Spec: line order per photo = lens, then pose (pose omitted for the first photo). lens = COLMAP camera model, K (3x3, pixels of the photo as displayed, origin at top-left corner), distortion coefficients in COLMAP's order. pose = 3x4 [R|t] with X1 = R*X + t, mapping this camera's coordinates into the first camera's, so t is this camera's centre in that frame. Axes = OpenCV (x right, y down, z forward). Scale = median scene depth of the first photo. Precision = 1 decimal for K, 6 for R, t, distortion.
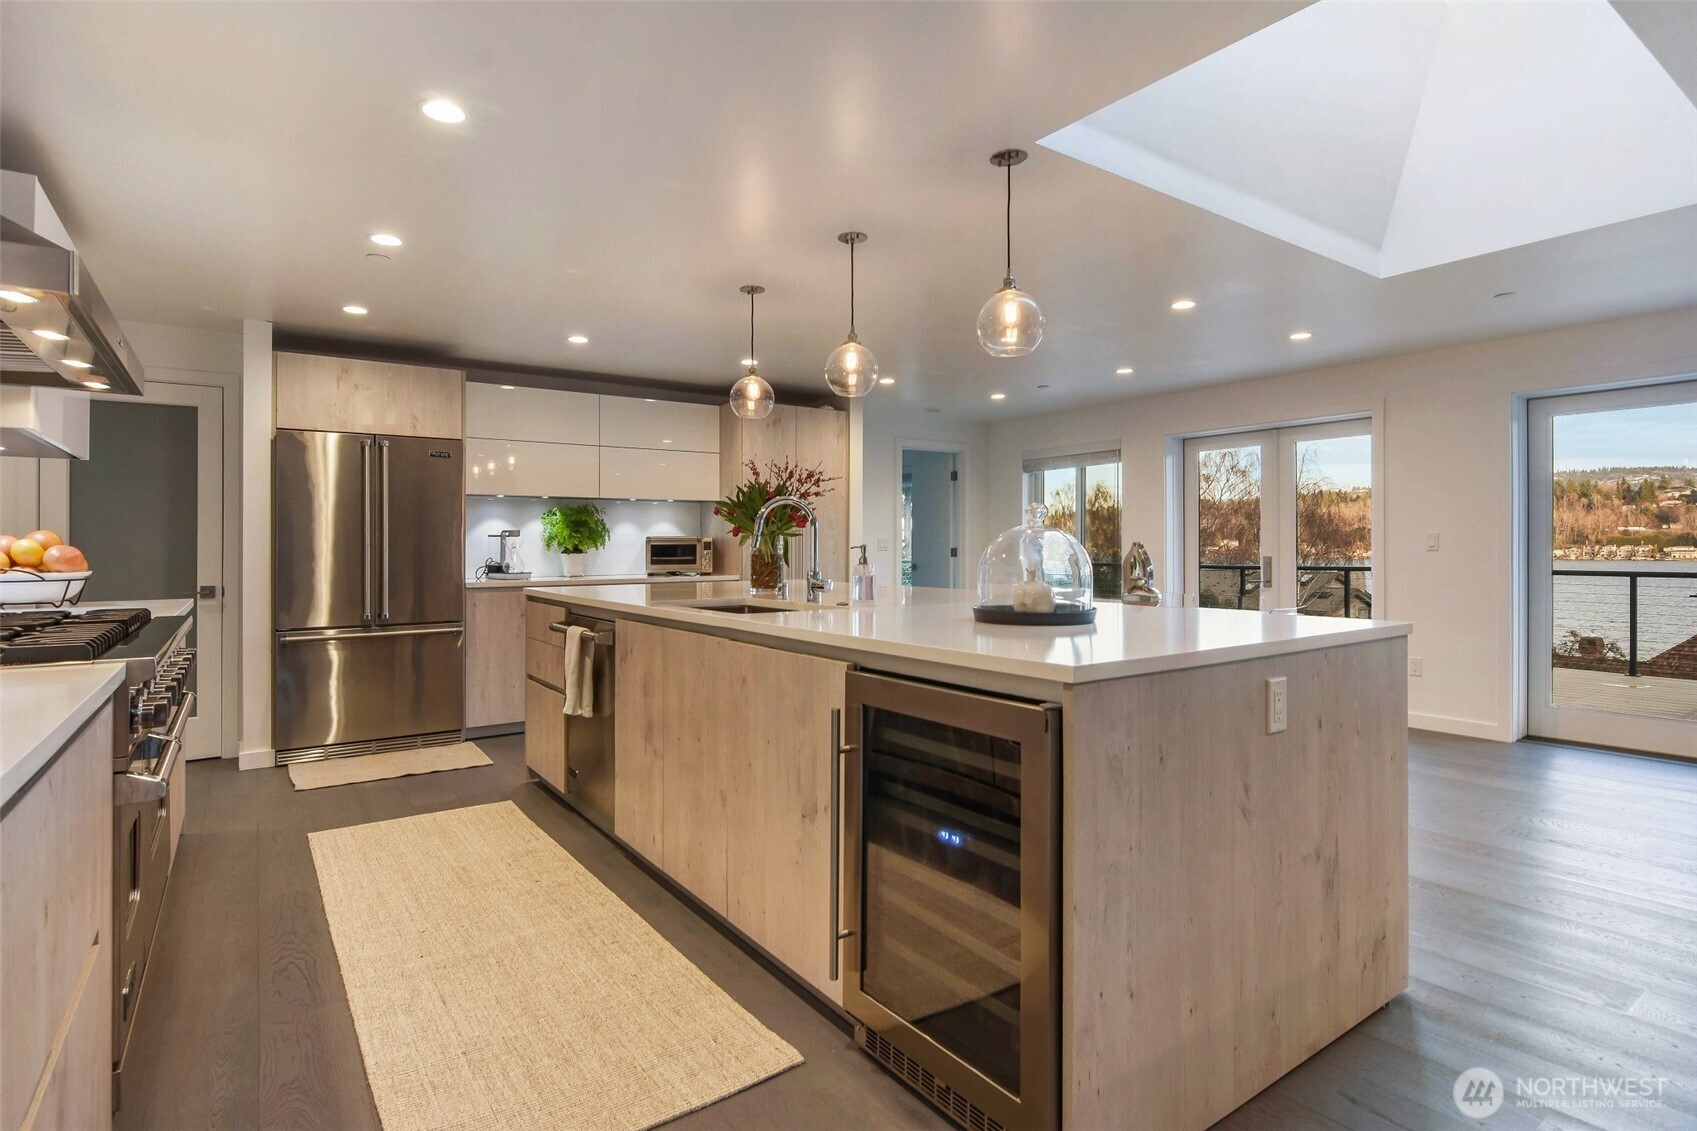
lens RADIAL K [[849.6, 0, 846.6], [0, 849.6, 552.8], [0, 0, 1]] dist [-0.016308, -0.001757]
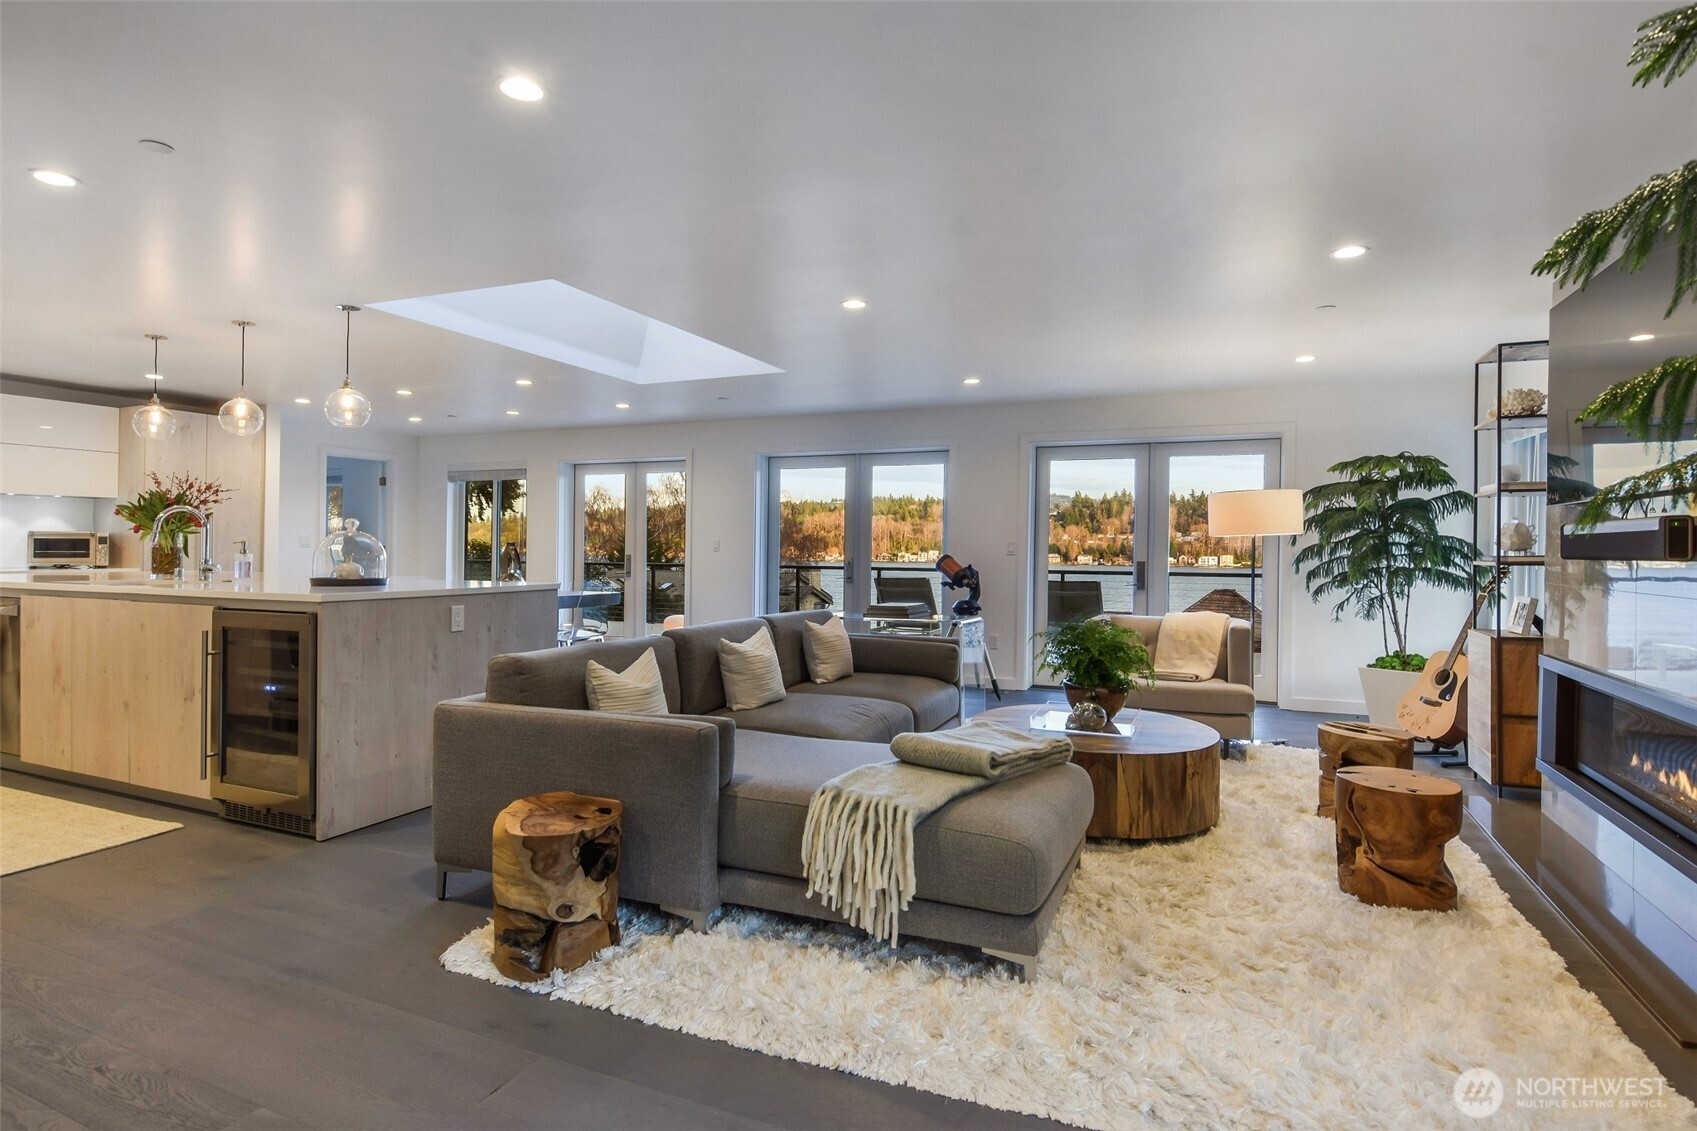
lens RADIAL K [[882.0, 0, 872.3], [0, 882.0, 554.5], [0, 0, 1]] dist [-0.026661, -0.001877]
pose [[0.838335, 0.008636, 0.545087, 0.085236], [-0.008203, 0.999961, -0.003226, 0.007646], [-0.545094, -0.001767, 0.838373, -0.664785]]
